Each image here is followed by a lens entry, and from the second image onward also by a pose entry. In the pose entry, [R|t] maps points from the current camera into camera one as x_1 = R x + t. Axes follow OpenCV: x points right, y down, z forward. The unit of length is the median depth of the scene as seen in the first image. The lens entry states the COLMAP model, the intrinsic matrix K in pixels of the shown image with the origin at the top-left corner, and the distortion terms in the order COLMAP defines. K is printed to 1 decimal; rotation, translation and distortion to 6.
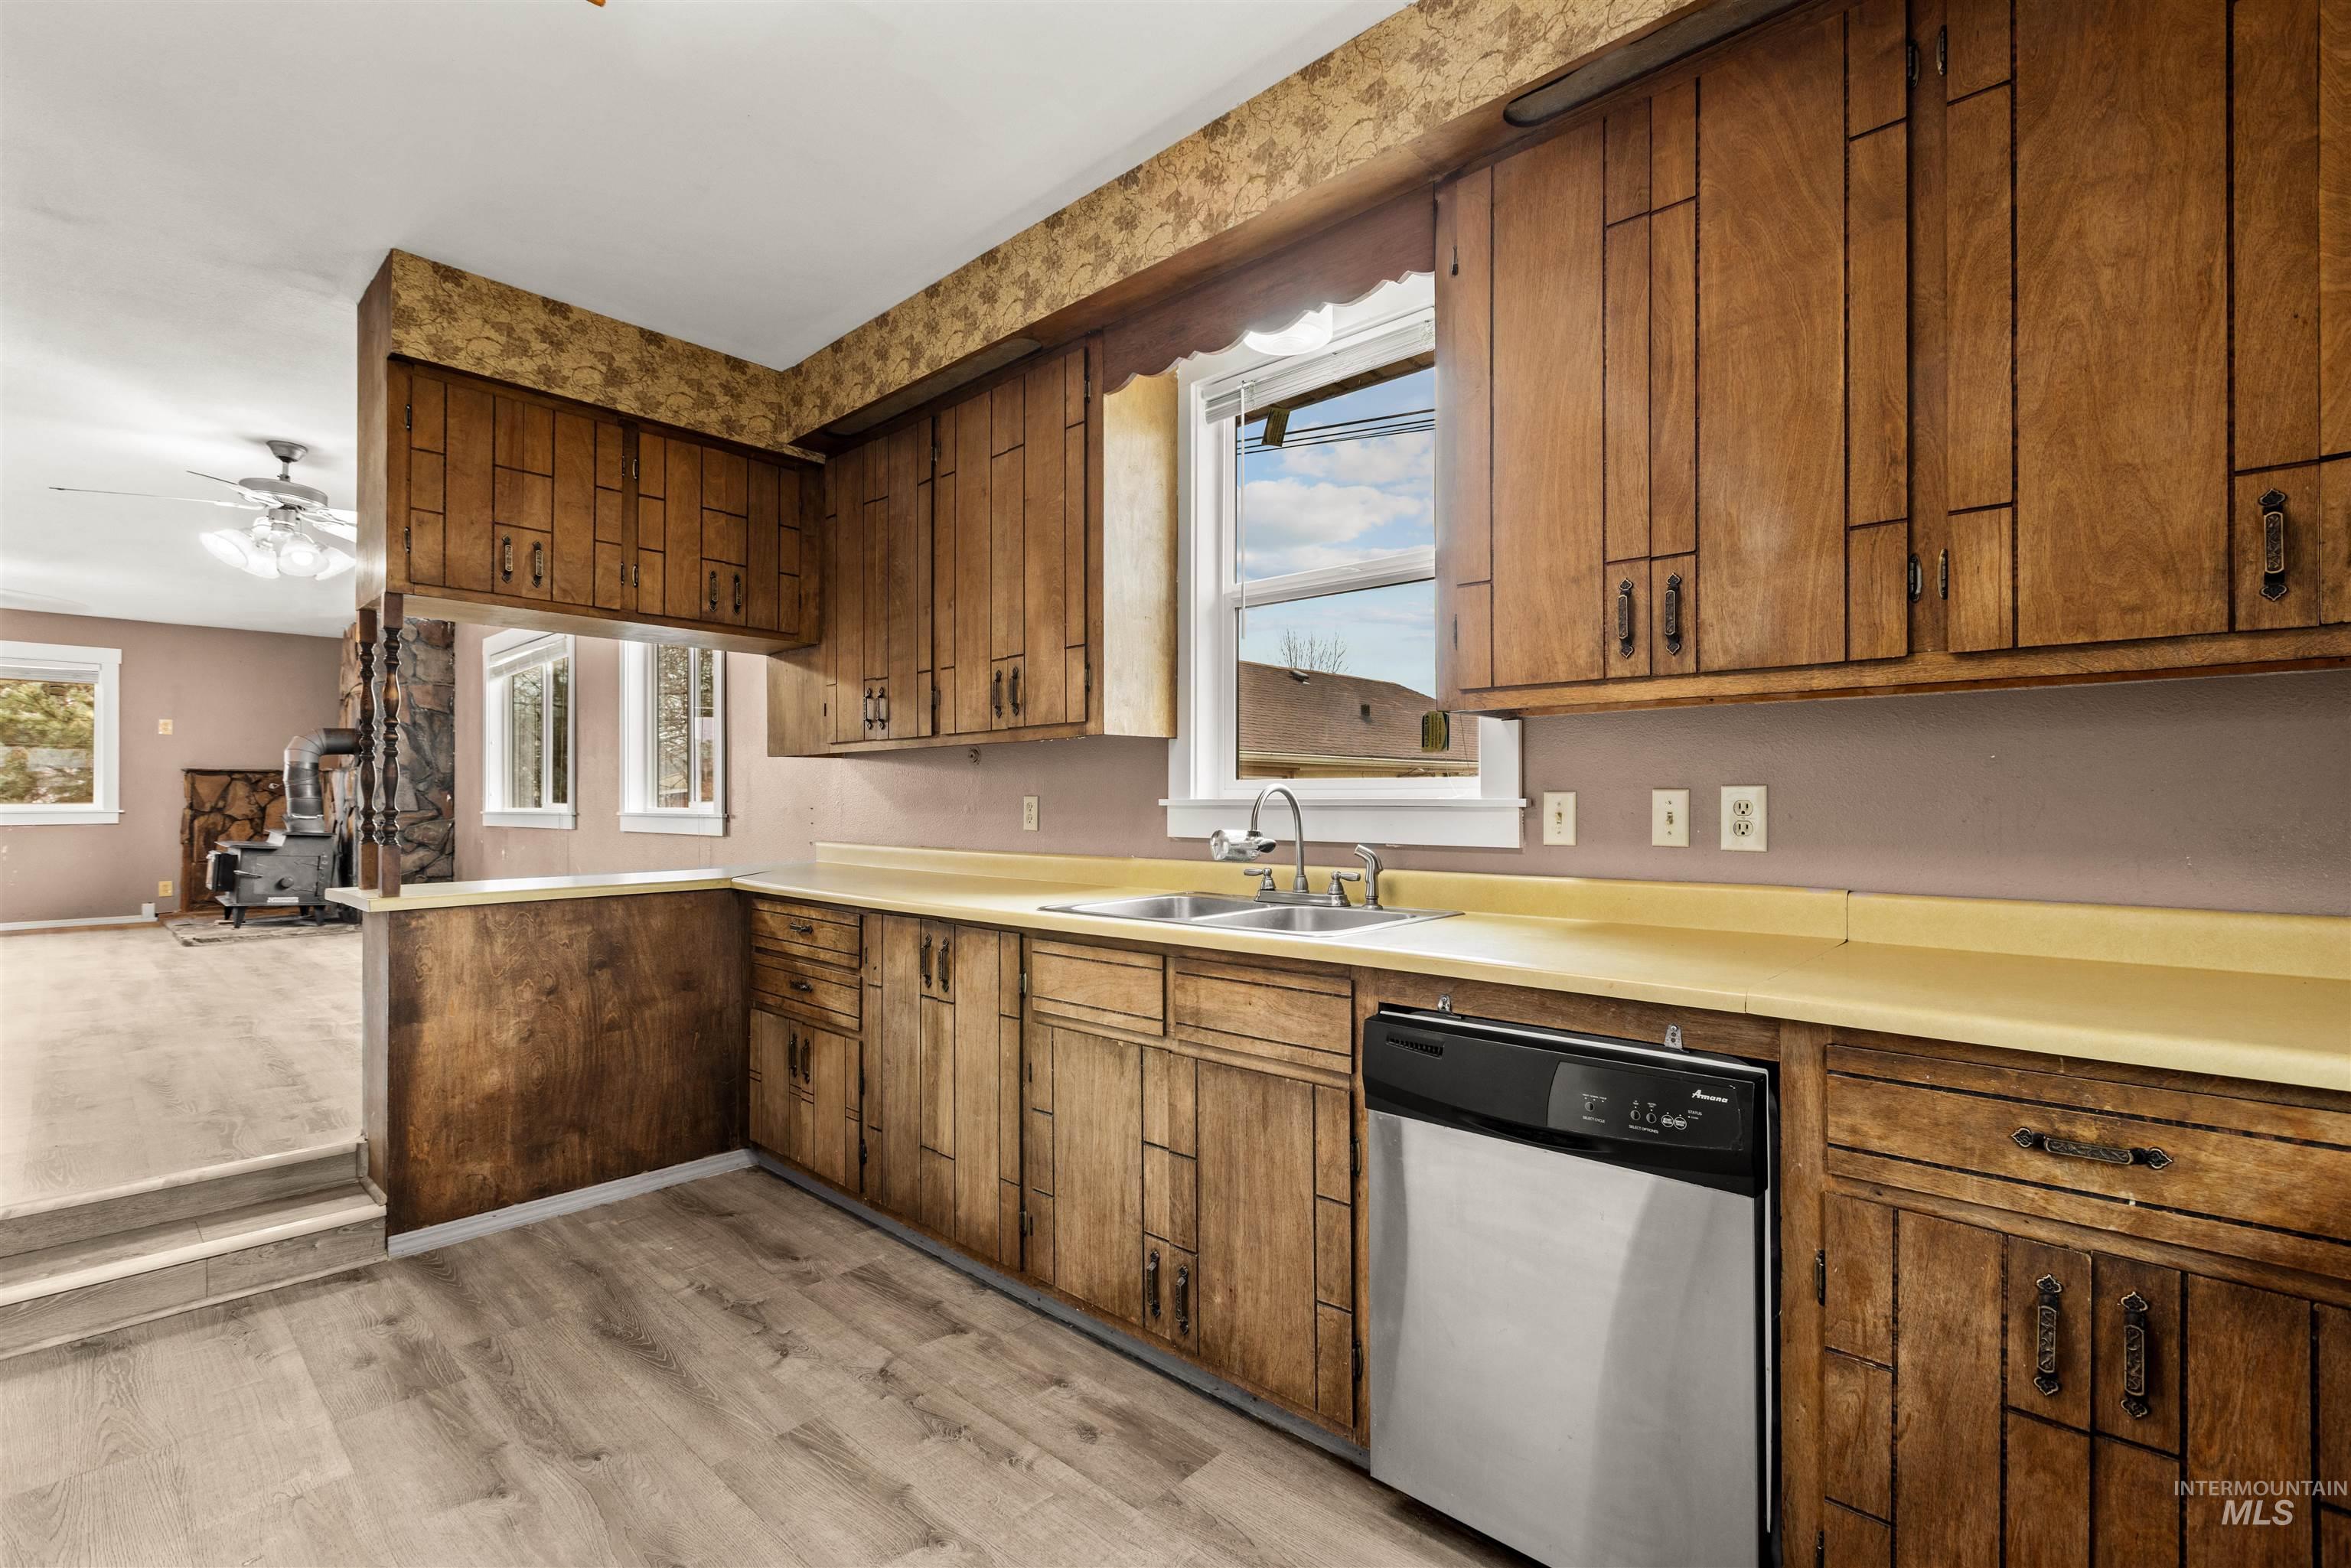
lens RADIAL K [[1037.3, 0, 1189.2], [0, 1037.3, 795.1], [0, 0, 1]] dist [-0.000120, -0.000448]
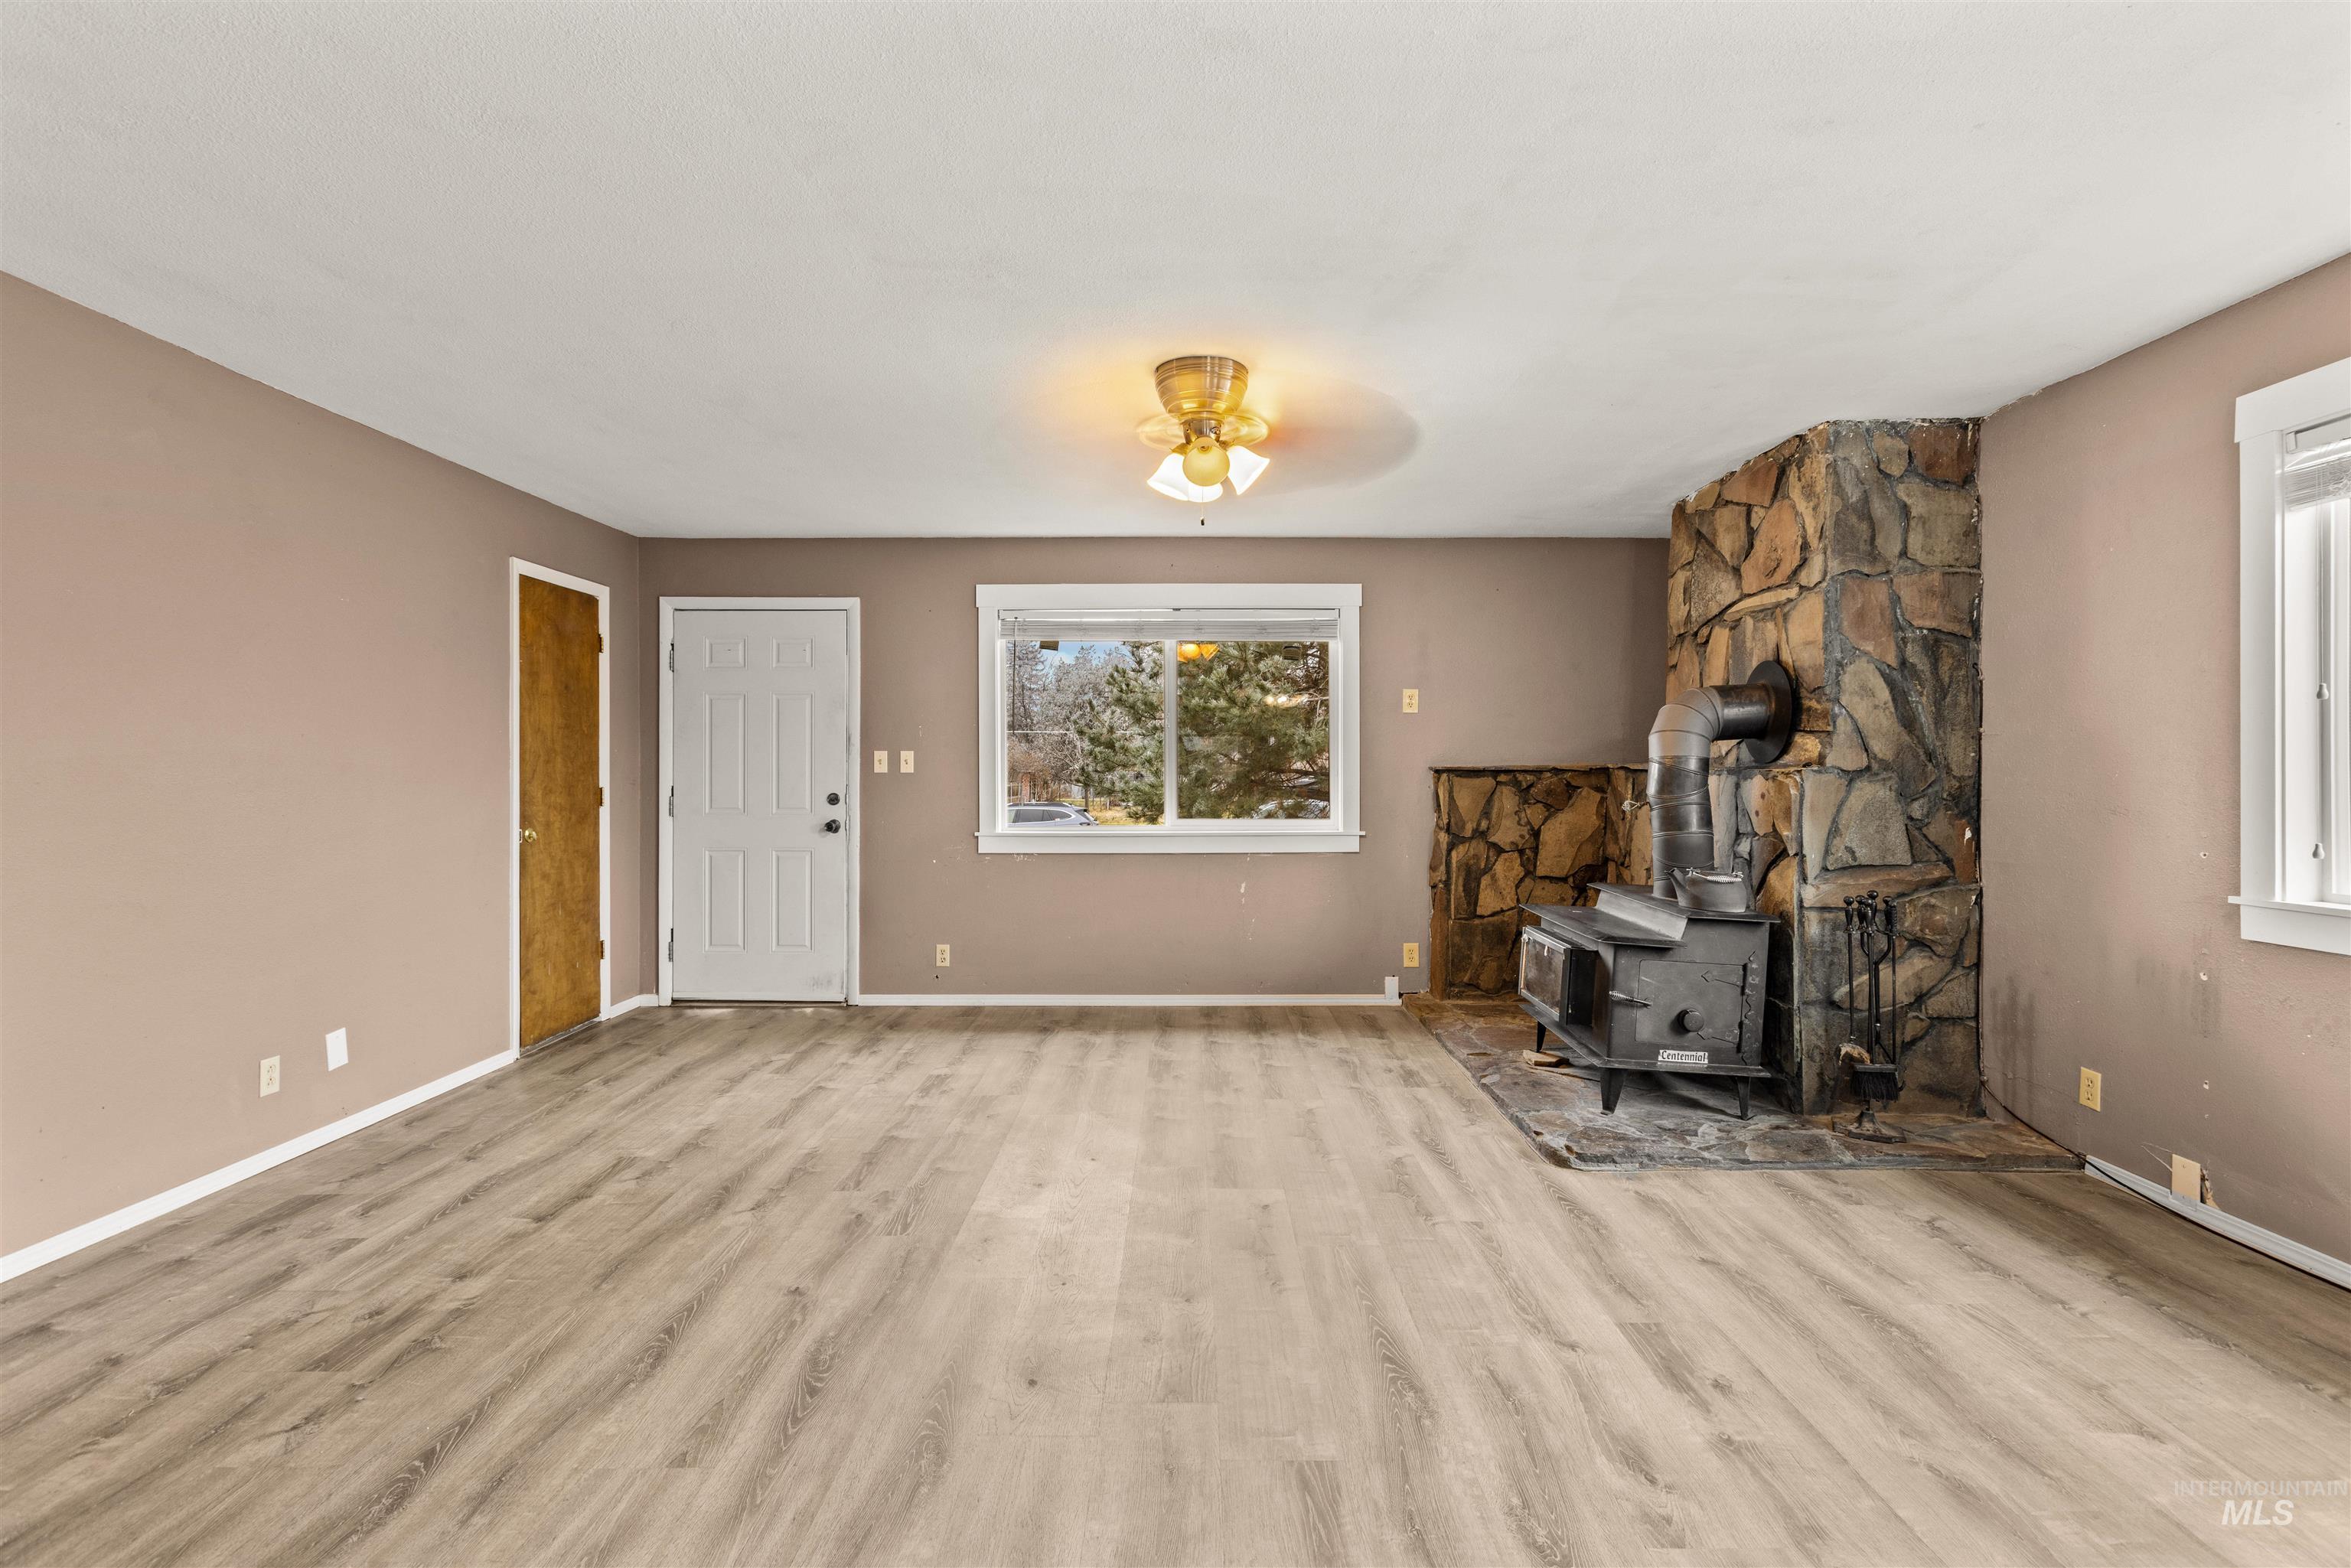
lens RADIAL K [[1060.5, 0, 1187.9], [0, 1060.5, 770.8], [0, 0, 1]] dist [0.000795, -0.000474]
pose [[0.672745, 0.000858, -0.739874, -1.502614], [0.003659, 0.999983, 0.004486, -0.066427], [0.739866, -0.005725, 0.672730, 1.157282]]
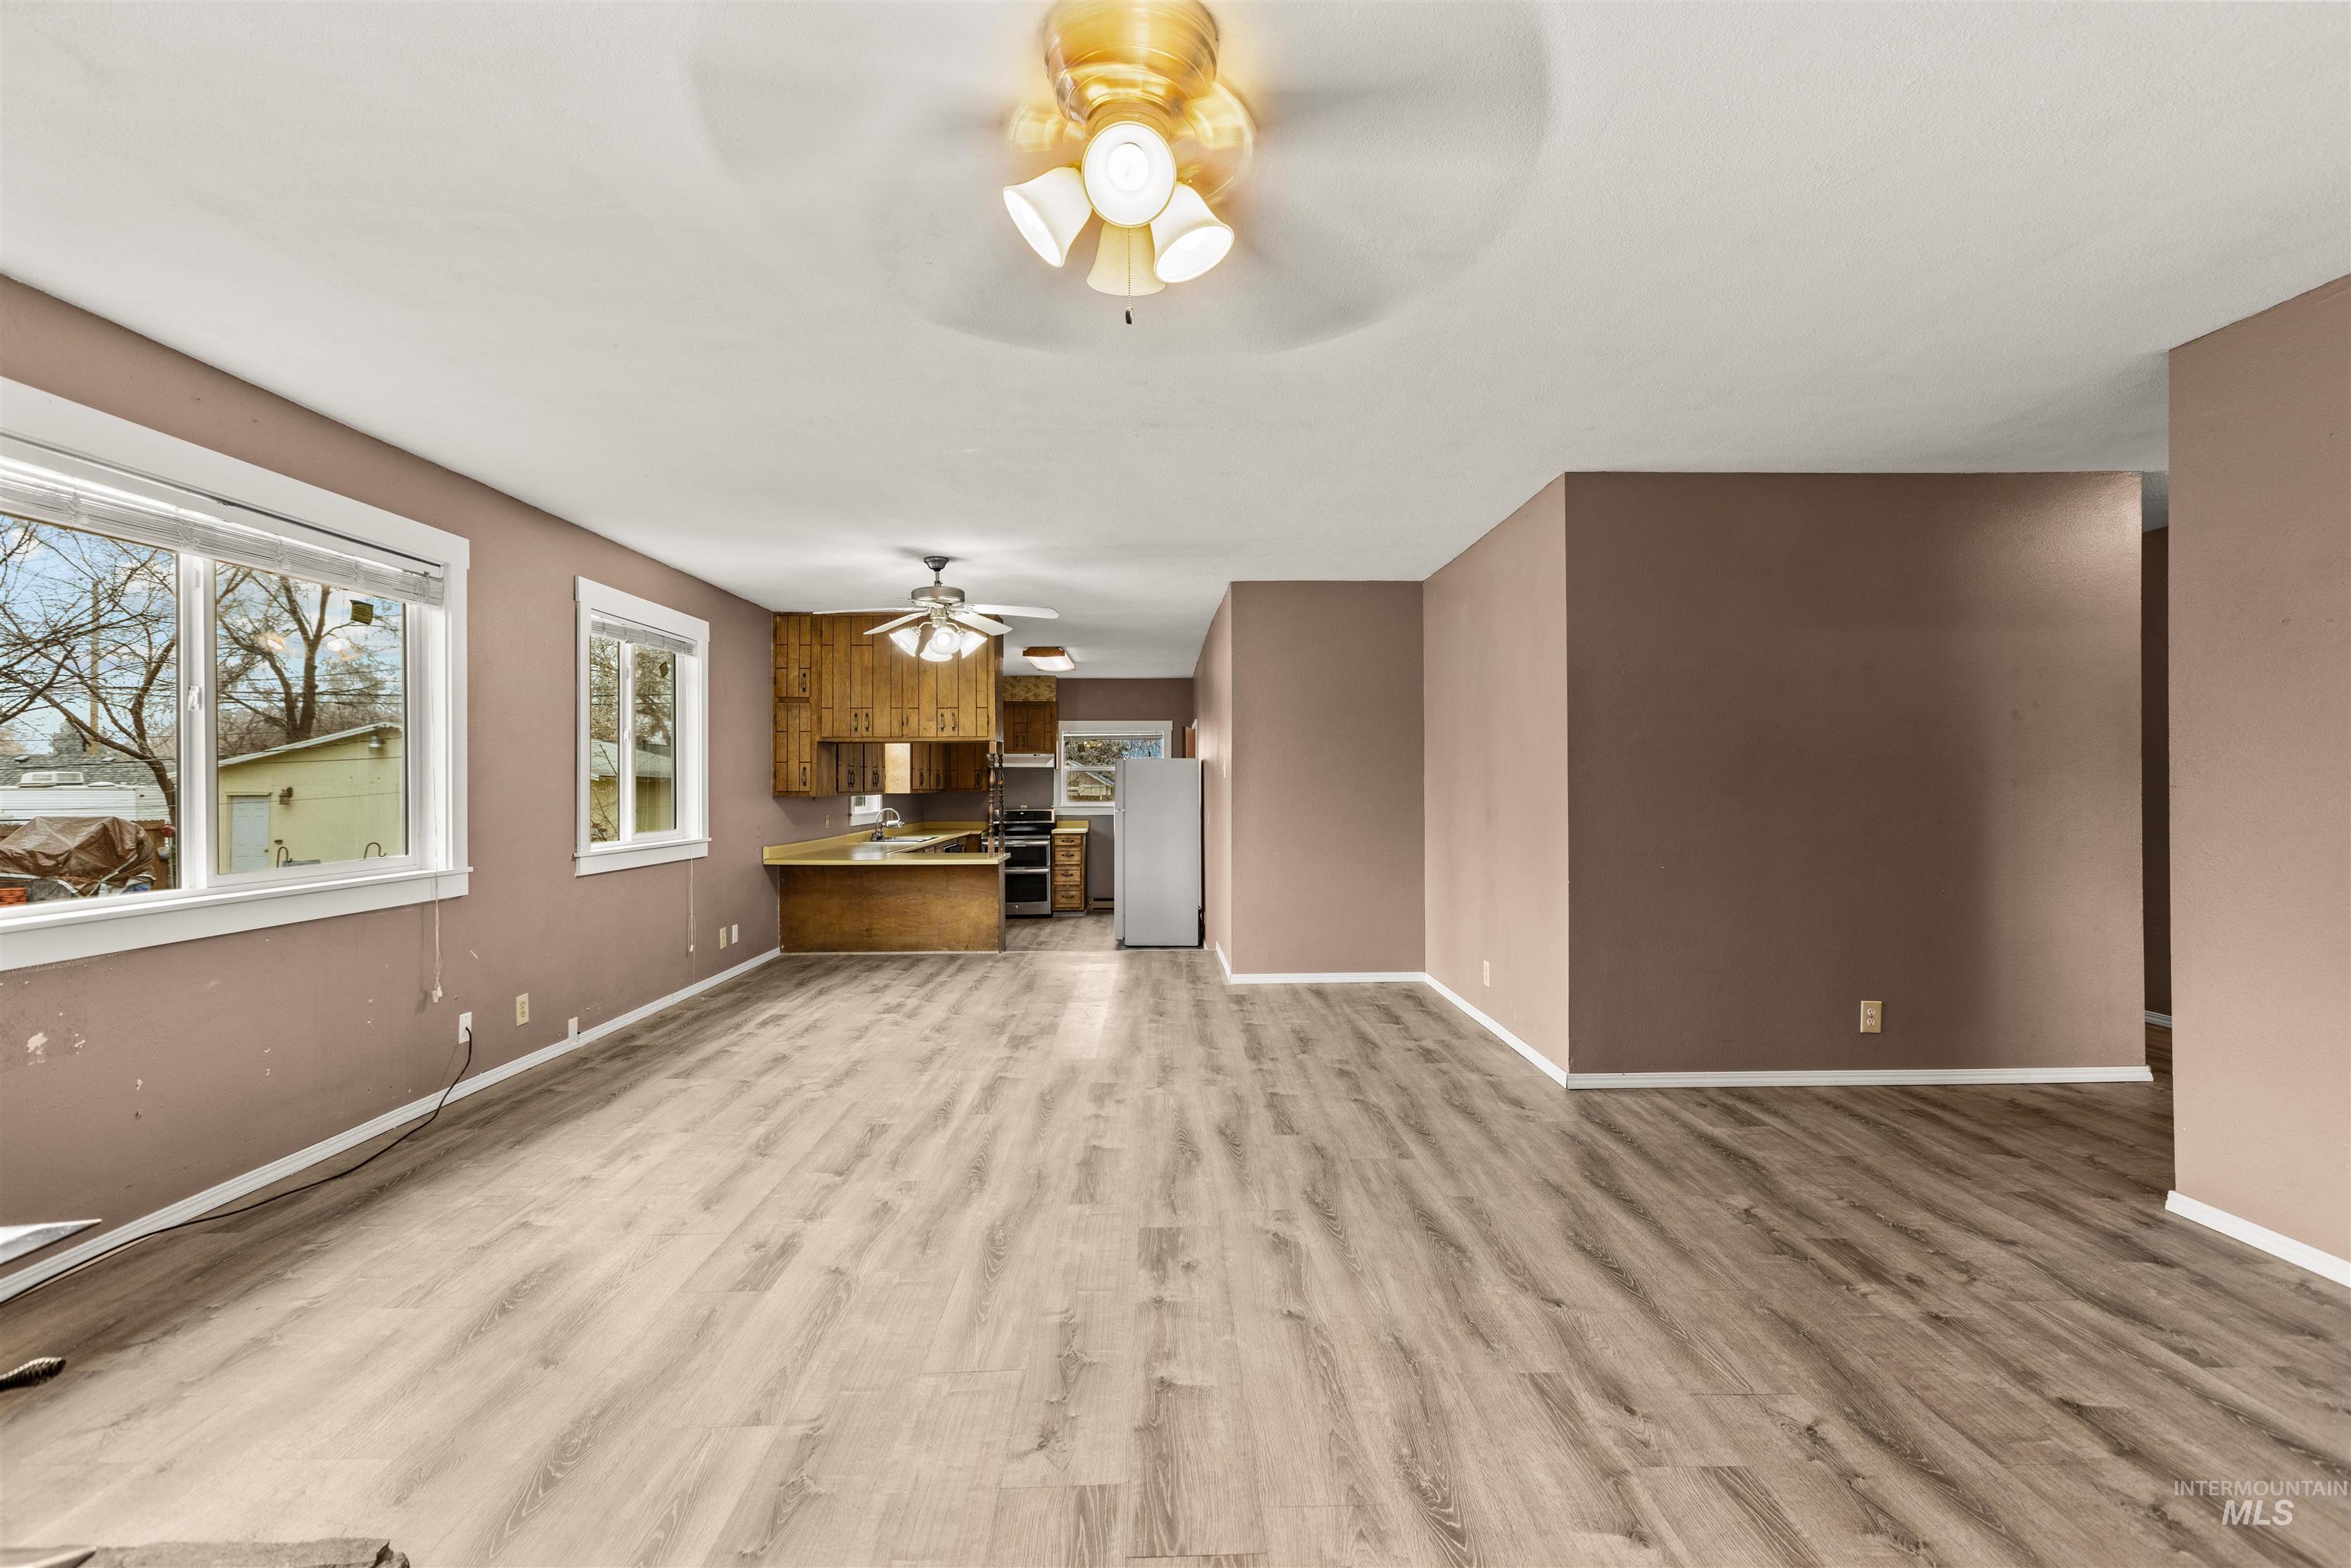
lens RADIAL K [[1045.9, 0, 1194.8], [0, 1045.9, 780.8], [0, 0, 1]] dist [-0.000285, -0.000294]
pose [[-0.700414, 0.007727, 0.713695, -2.582649], [0.002321, 0.999961, -0.008548, -0.057316], [-0.713733, -0.004331, -0.700405, 2.141937]]
